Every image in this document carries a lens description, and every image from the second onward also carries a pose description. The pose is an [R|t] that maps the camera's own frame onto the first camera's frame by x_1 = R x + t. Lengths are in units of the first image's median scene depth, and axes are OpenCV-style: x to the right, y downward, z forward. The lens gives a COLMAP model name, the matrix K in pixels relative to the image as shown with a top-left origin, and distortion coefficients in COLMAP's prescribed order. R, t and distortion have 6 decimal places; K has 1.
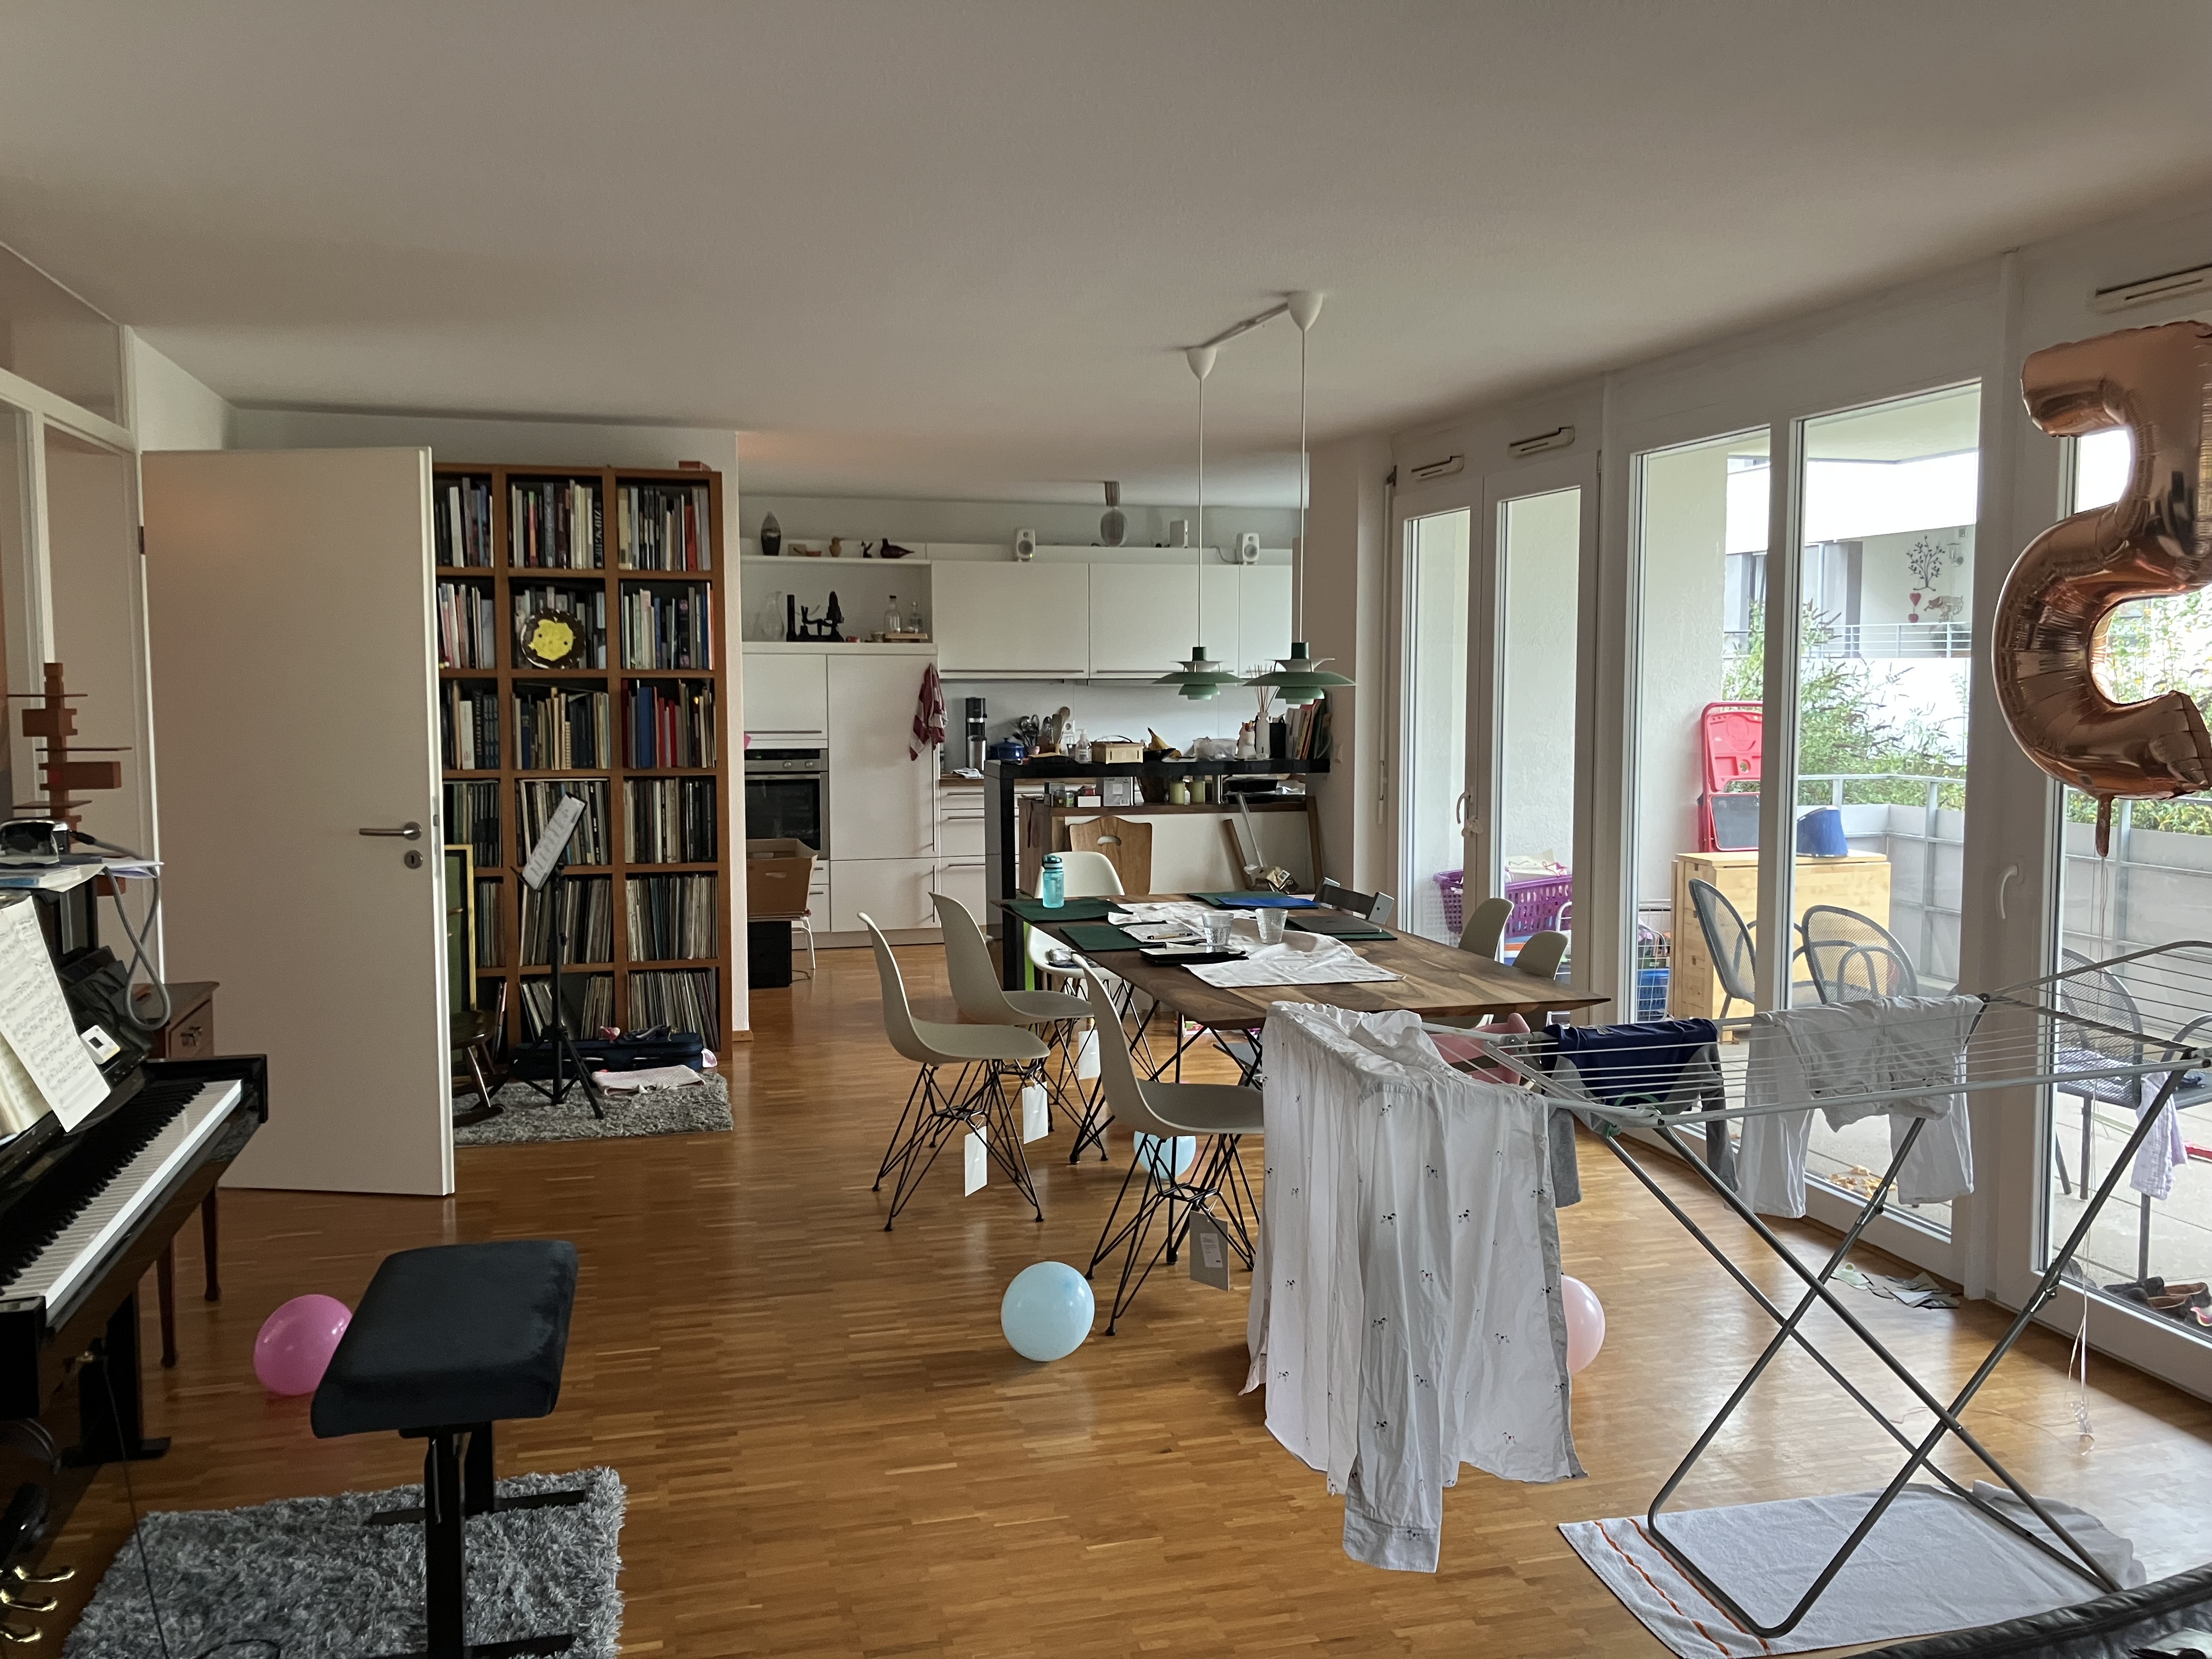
lens RADIAL K [[1796.7, 0, 1159.8], [0, 1796.7, 835.9], [0, 0, 1]] dist [0.055314, -0.057297]
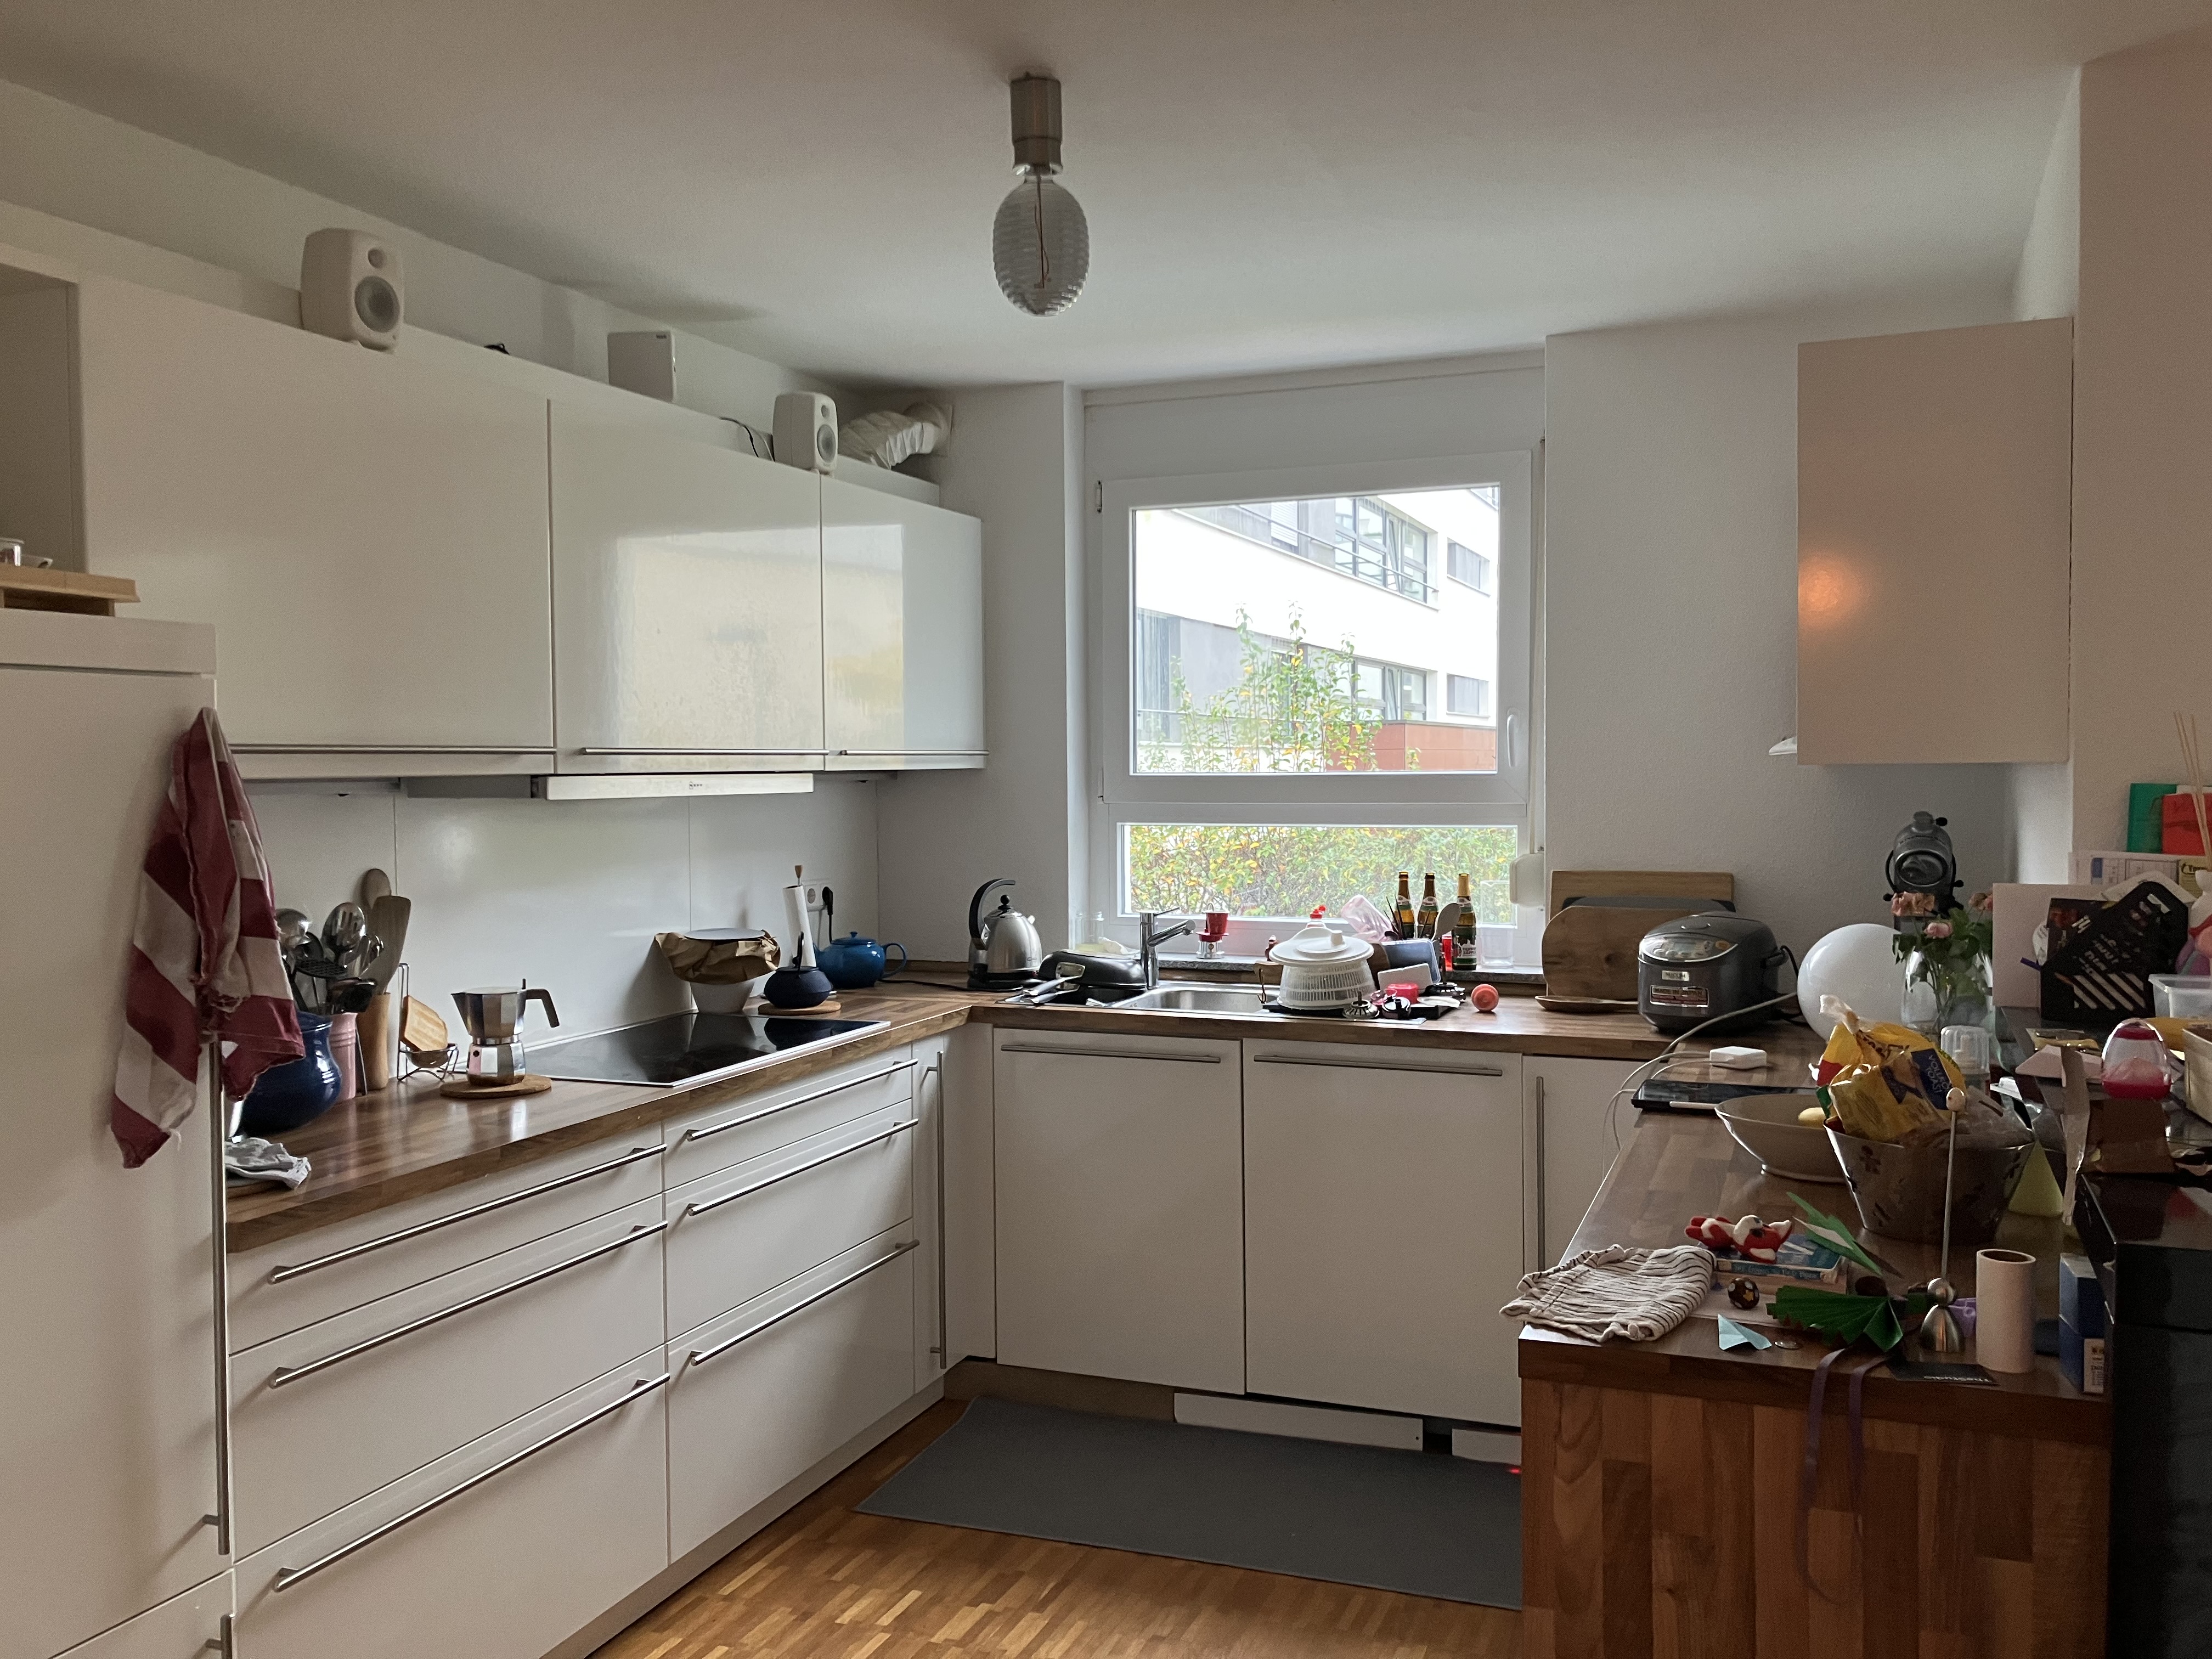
lens RADIAL K [[1796.7, 0, 1091.2], [0, 1796.7, 829.0], [0, 0, 1]] dist [0.055314, -0.057297]
pose [[0.629442, -0.032942, 0.776349, -0.230792], [0.079877, 0.996551, -0.022477, -0.067178], [-0.772931, 0.076161, 0.629903, 0.769568]]
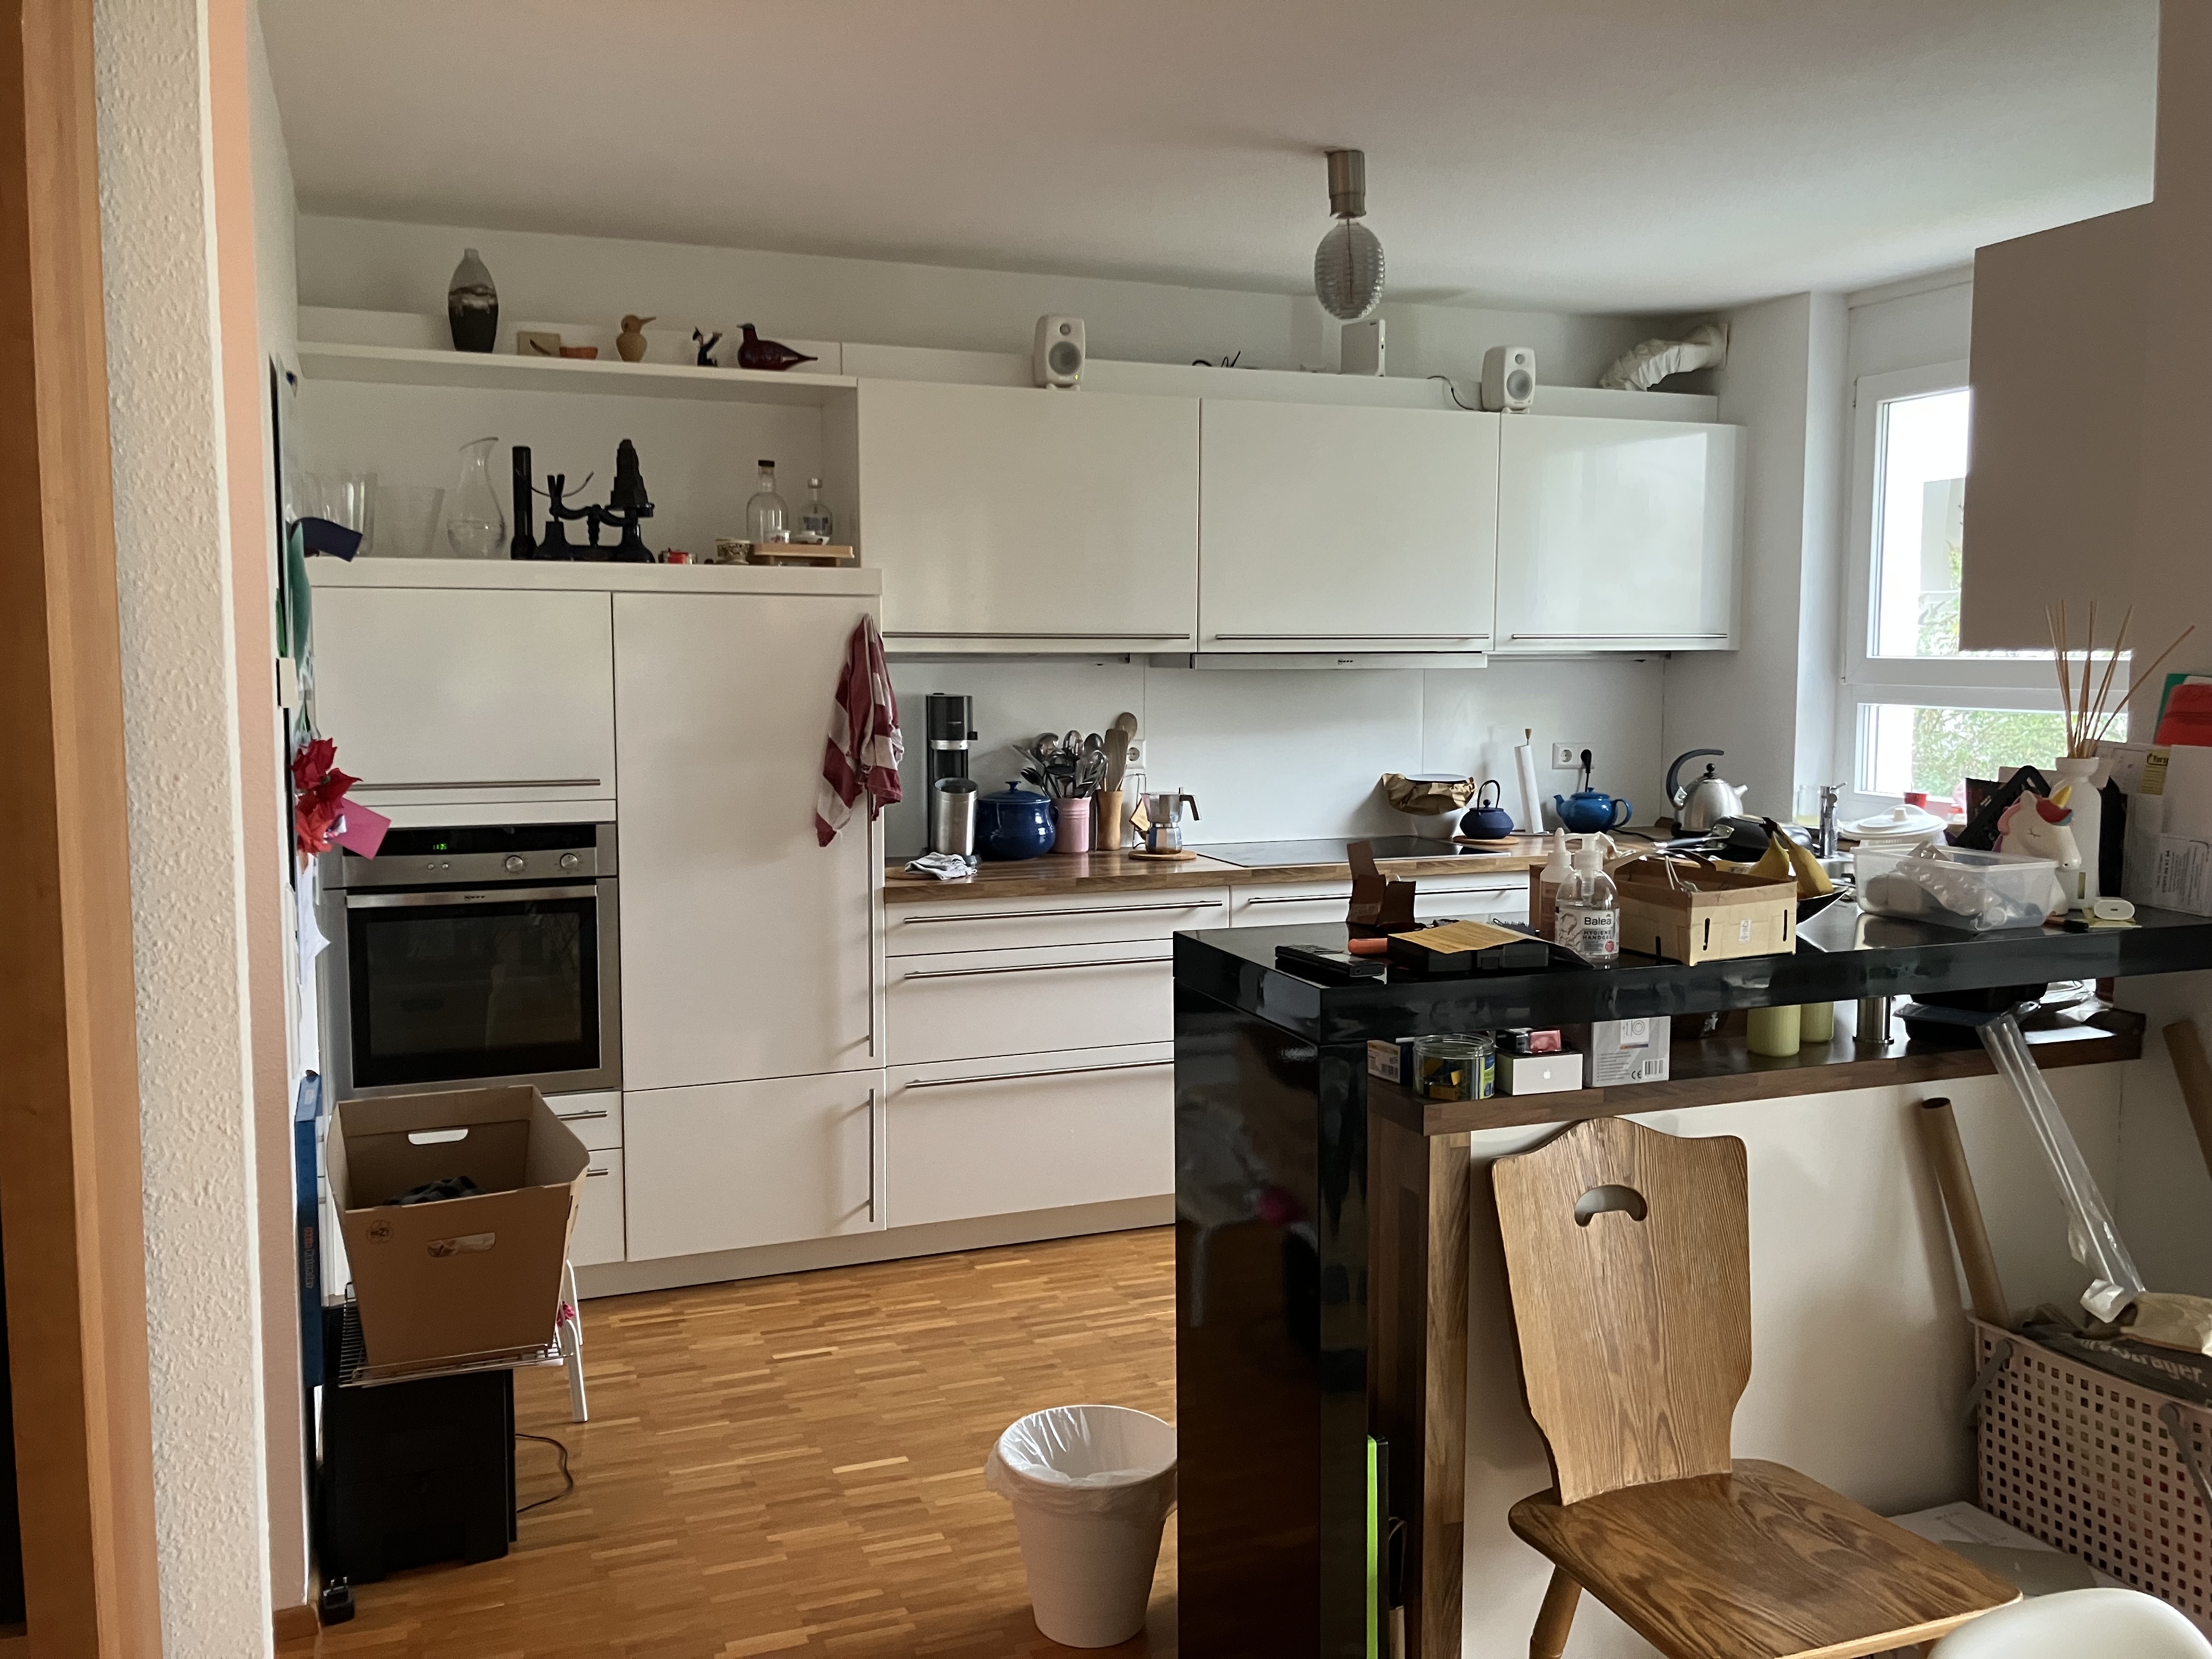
lens RADIAL K [[1796.7, 0, 1111.2], [0, 1796.7, 818.2], [0, 0, 1]] dist [0.055314, -0.057297]
pose [[0.996221, -0.005768, 0.086666, -0.105842], [0.005673, 0.999983, 0.001338, -0.048235], [-0.086672, -0.000841, 0.996237, 0.570830]]
